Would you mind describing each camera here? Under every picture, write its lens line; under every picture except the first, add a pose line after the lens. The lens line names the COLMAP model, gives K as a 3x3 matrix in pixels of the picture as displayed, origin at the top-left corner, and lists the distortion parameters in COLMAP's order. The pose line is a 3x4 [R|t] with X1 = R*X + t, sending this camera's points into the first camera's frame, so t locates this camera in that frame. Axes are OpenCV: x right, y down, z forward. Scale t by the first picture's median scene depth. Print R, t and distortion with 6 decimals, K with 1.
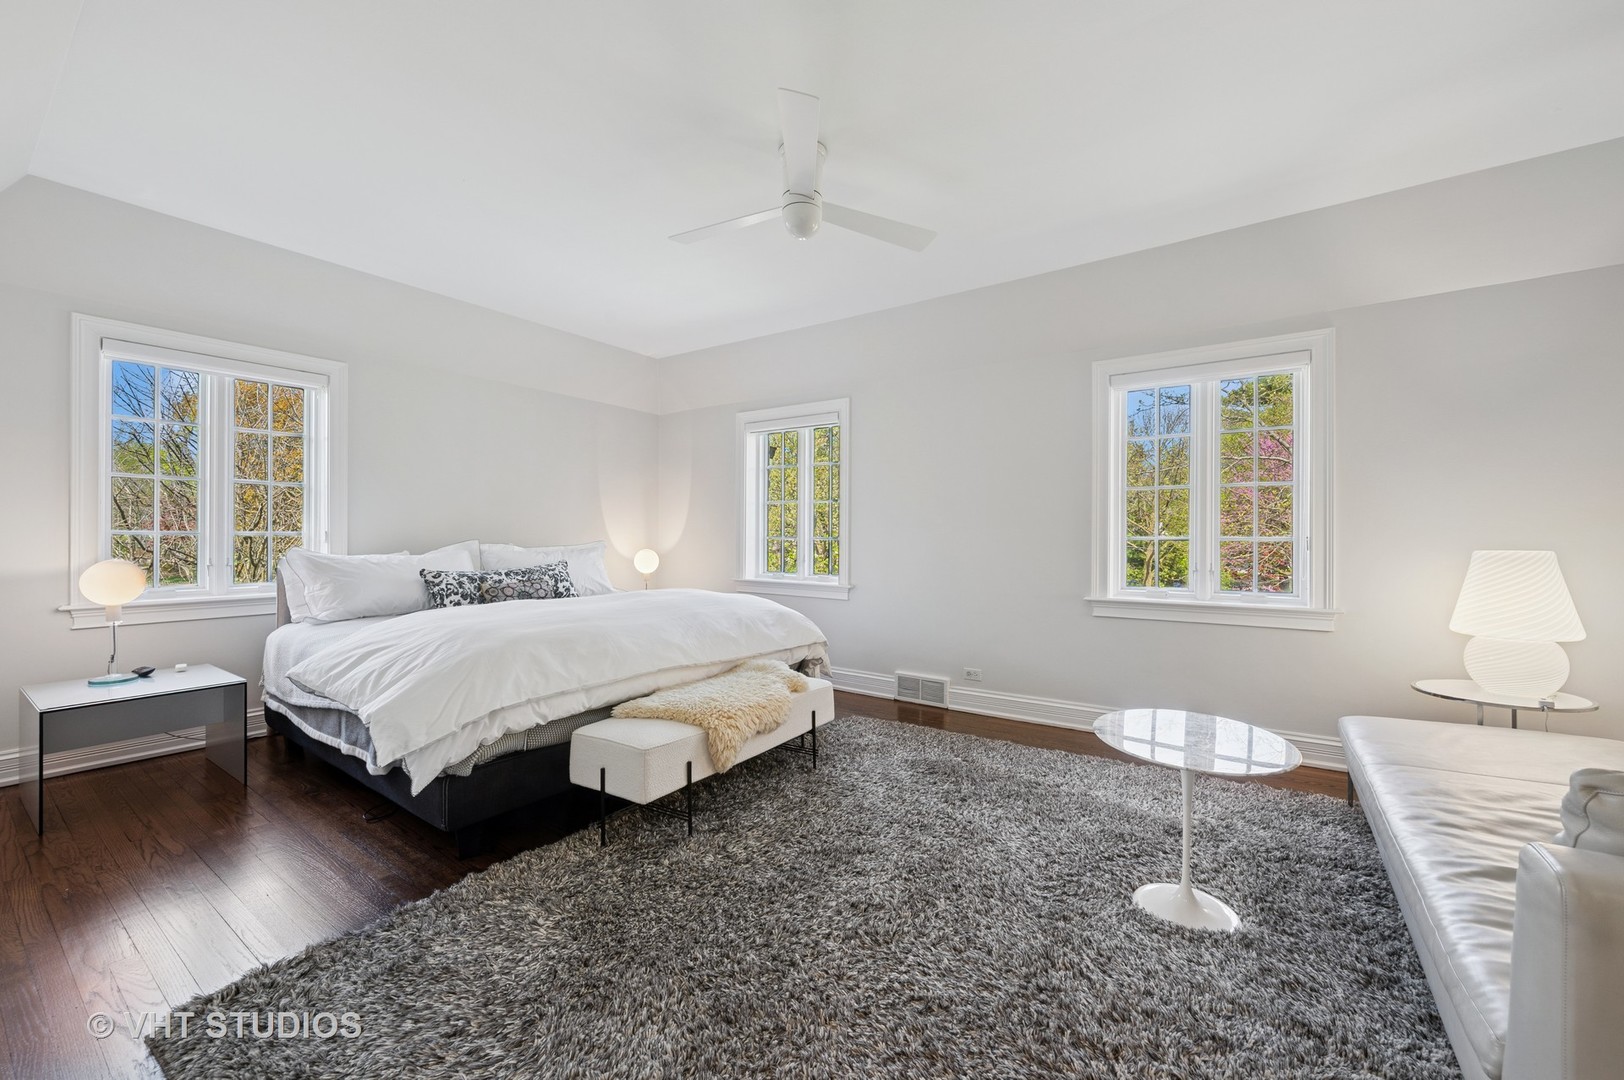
lens RADIAL K [[640.2, 0, 811.5], [0, 640.2, 538.1], [0, 0, 1]] dist [0.000152, -0.000329]
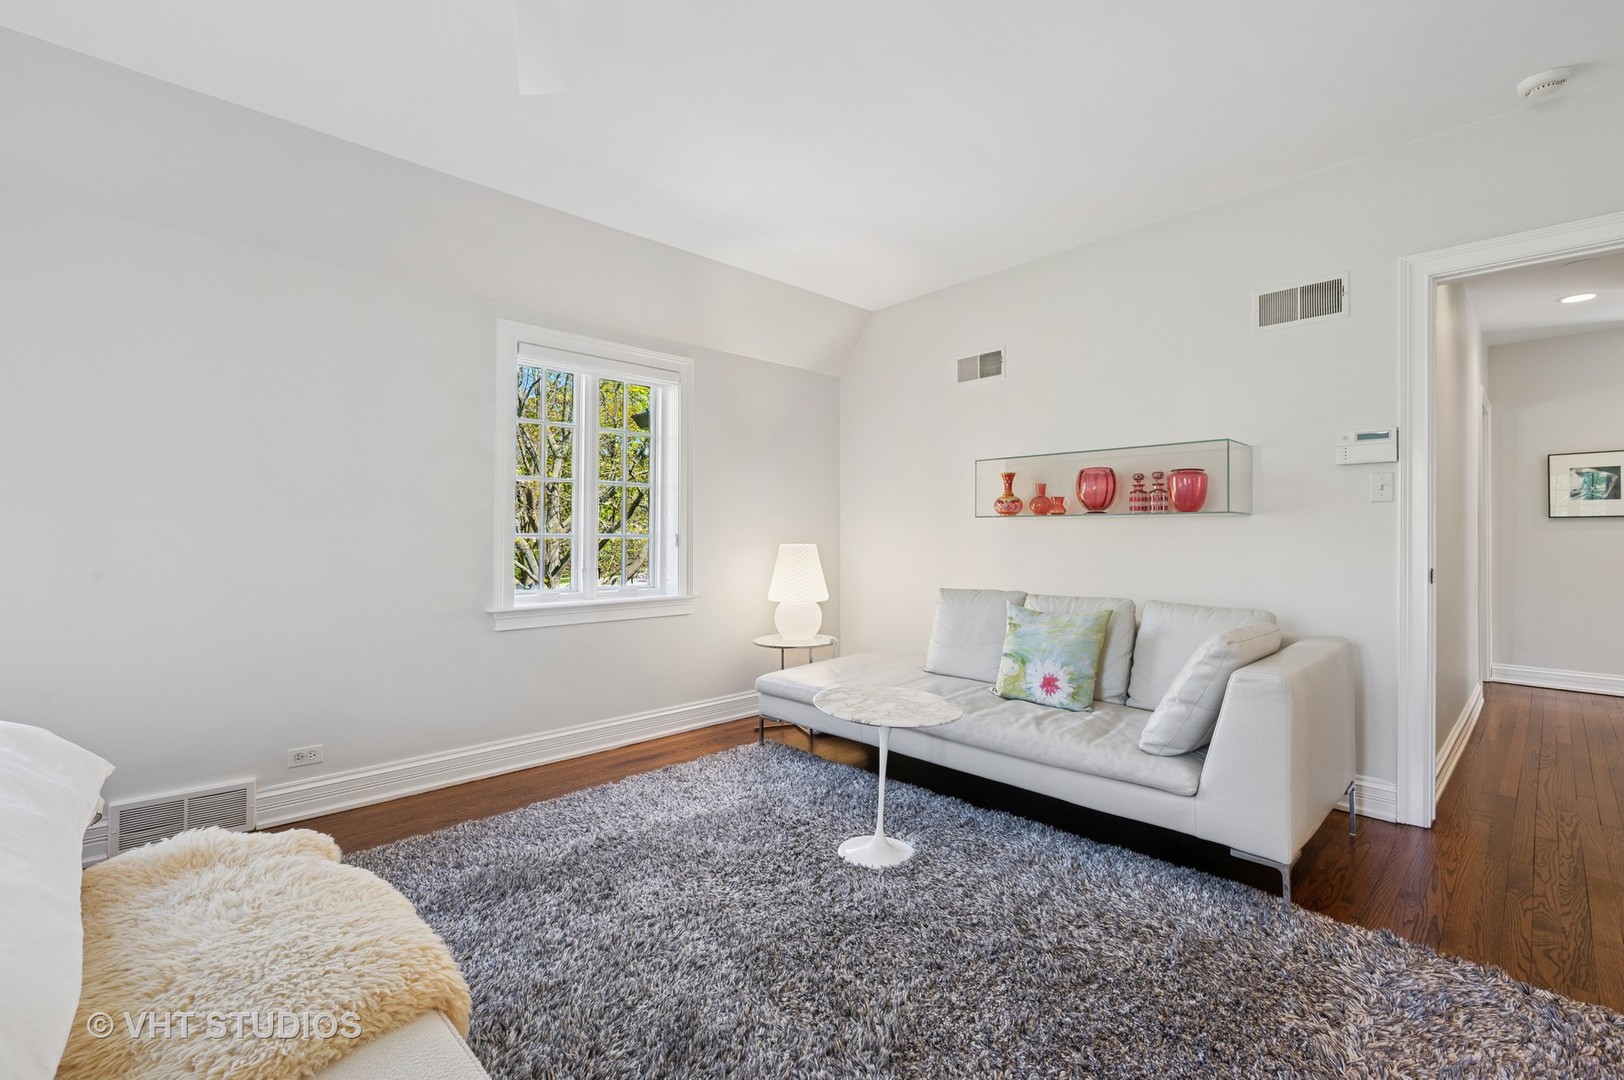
lens RADIAL K [[704.6, 0, 812.5], [0, 704.6, 539.7], [0, 0, 1]] dist [0.003260, 0.000308]
pose [[0.188483, -0.004435, 0.982066, -0.390950], [-0.005227, 0.999971, 0.005519, -0.000940], [-0.982063, -0.006174, 0.188454, 0.482299]]
